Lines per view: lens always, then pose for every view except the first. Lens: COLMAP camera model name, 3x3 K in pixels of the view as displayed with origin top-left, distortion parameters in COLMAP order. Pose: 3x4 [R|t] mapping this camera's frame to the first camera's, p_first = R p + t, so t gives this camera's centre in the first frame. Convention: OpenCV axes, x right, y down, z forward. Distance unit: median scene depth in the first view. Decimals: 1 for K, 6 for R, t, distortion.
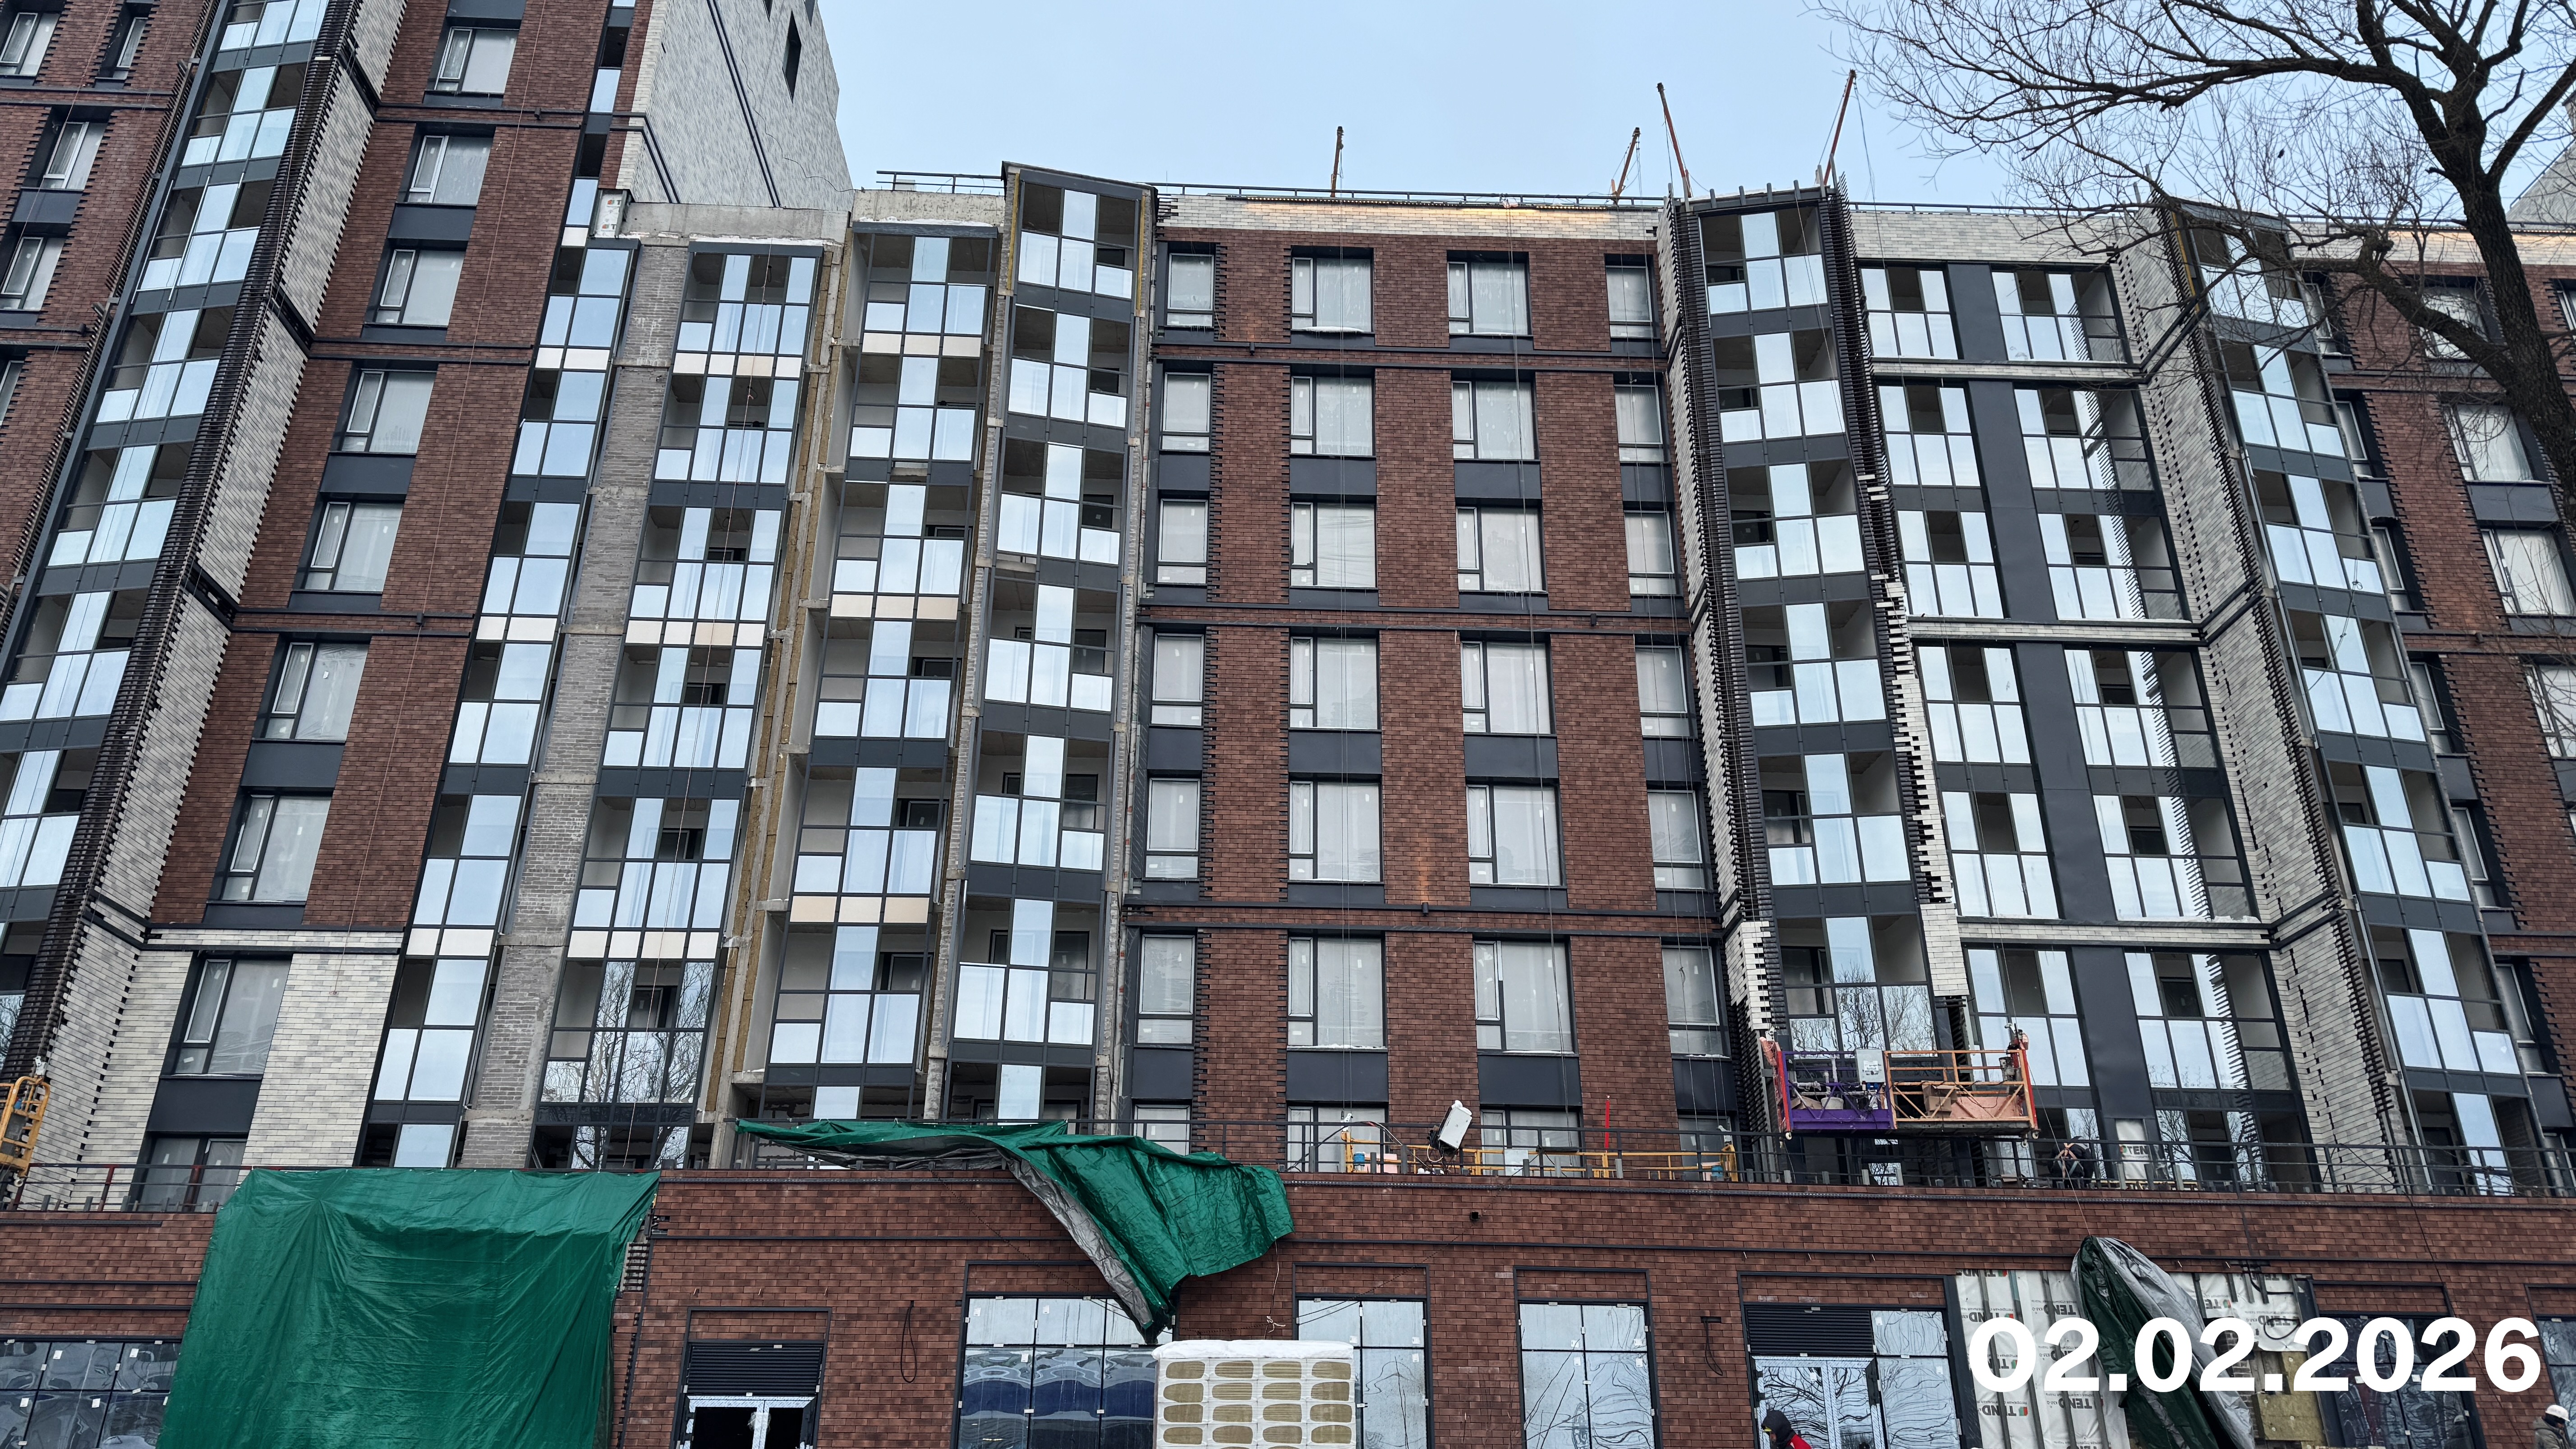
lens RADIAL K [[1764.3, 0, 1288.0], [0, 1764.3, 724.5], [0, 0, 1]] dist [0.141523, -0.225421]
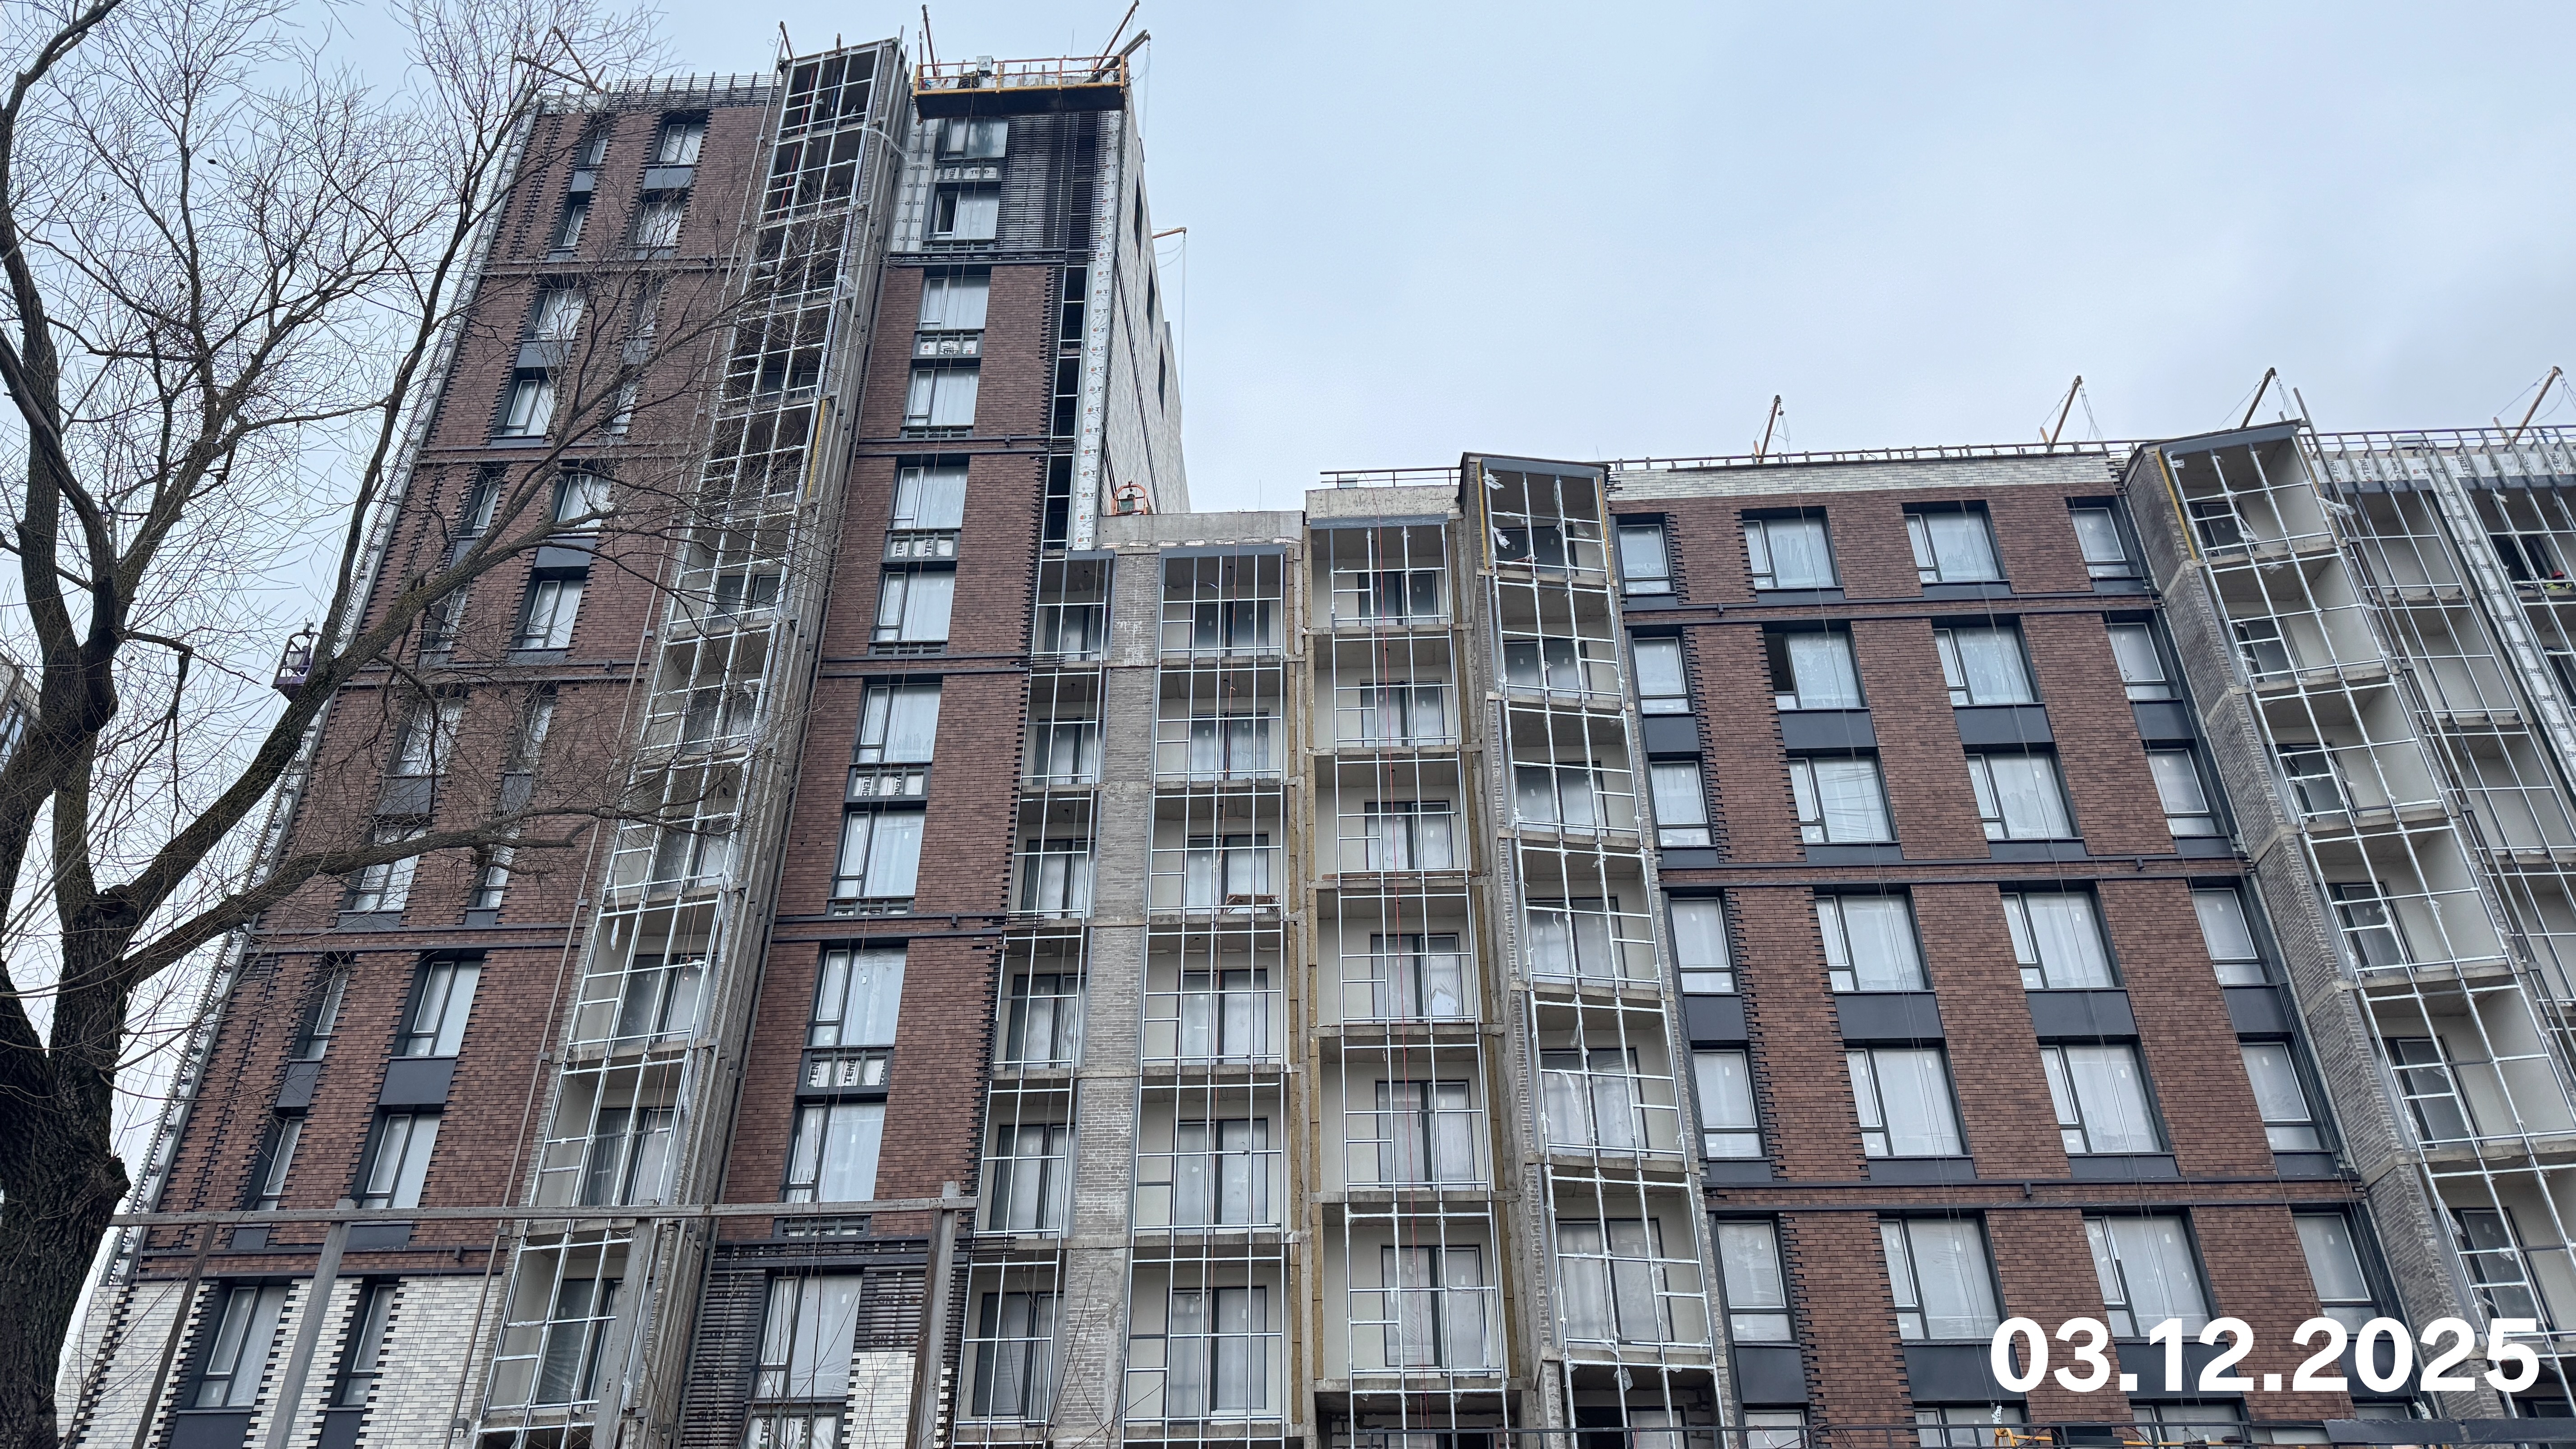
lens RADIAL K [[1764.3, 0, 1288.0], [0, 1764.3, 724.5], [0, 0, 1]] dist [0.141523, -0.225421]
pose [[0.996009, -0.055116, -0.070208, -0.207618], [0.043806, 0.987174, -0.153520, -0.004808], [0.077769, 0.149832, 0.985648, 0.001671]]
